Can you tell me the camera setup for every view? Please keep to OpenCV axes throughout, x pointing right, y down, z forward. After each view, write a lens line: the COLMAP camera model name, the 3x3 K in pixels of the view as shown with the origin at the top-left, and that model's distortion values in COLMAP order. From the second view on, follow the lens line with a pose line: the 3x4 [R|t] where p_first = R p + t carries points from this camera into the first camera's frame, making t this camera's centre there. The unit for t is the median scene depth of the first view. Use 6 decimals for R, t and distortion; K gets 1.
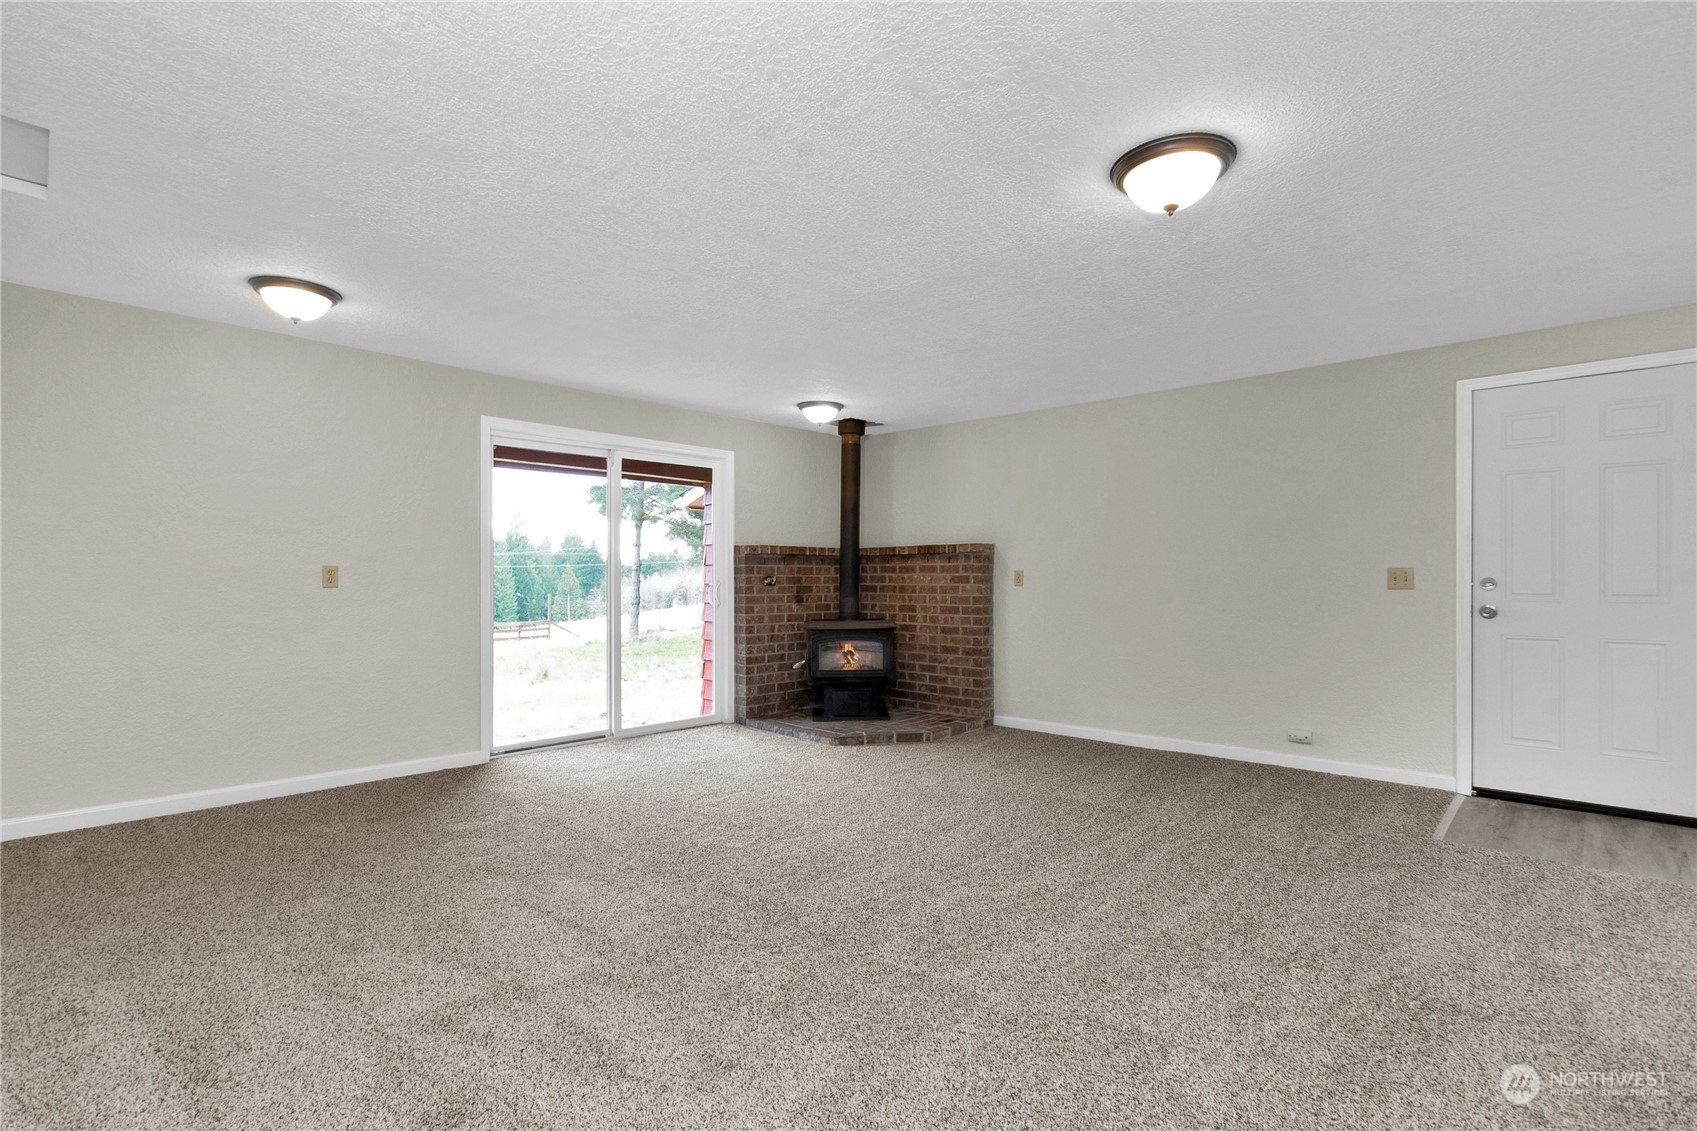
lens RADIAL K [[813.4, 0, 838.2], [0, 813.4, 571.4], [0, 0, 1]] dist [-0.002216, 0.000815]
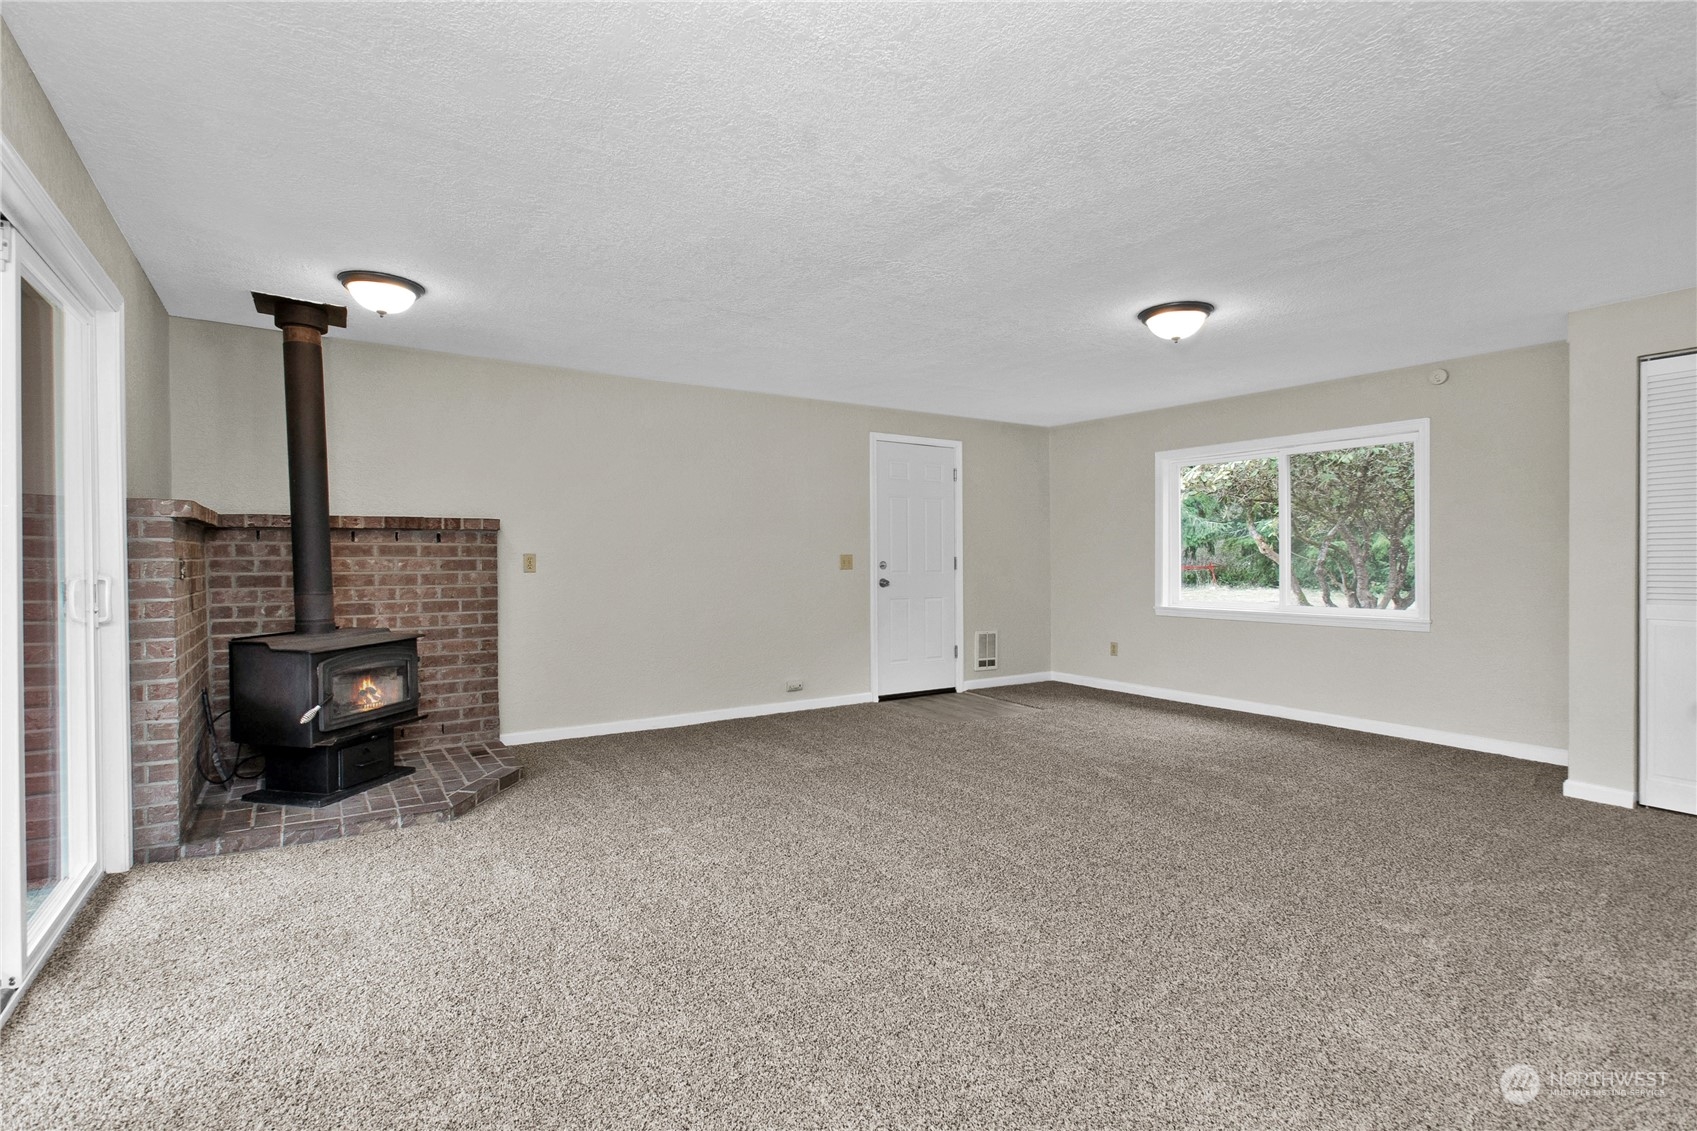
lens RADIAL K [[813.4, 0, 838.2], [0, 813.4, 571.4], [0, 0, 1]] dist [-0.002216, 0.000815]
pose [[0.226936, -0.014332, 0.973804, -0.499560], [-0.005399, 0.999858, 0.015973, 0.001840], [-0.973895, -0.008882, 0.226826, 0.483859]]
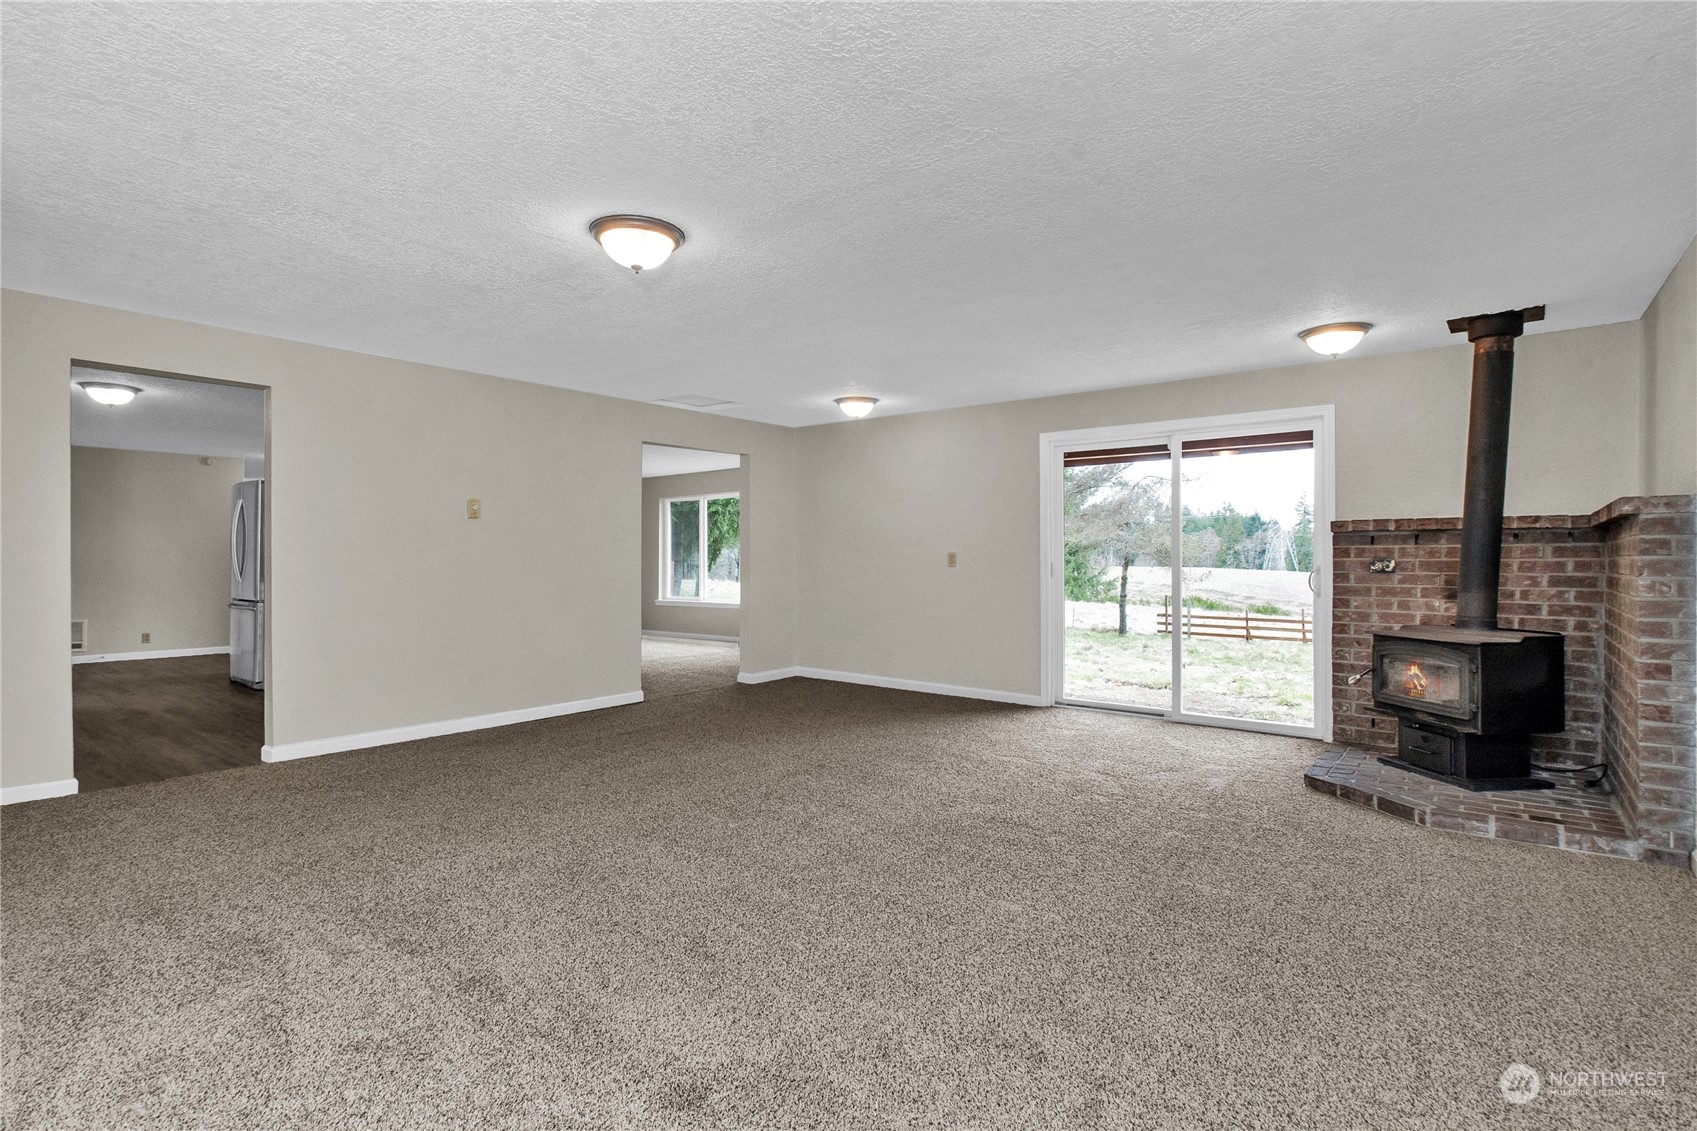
lens RADIAL K [[813.4, 0, 838.2], [0, 813.4, 571.4], [0, 0, 1]] dist [-0.002216, 0.000815]
pose [[0.094212, 0.018558, -0.995379, 0.621054], [0.006560, 0.999793, 0.019261, -0.001711], [0.995531, -0.008344, 0.094071, 0.442735]]
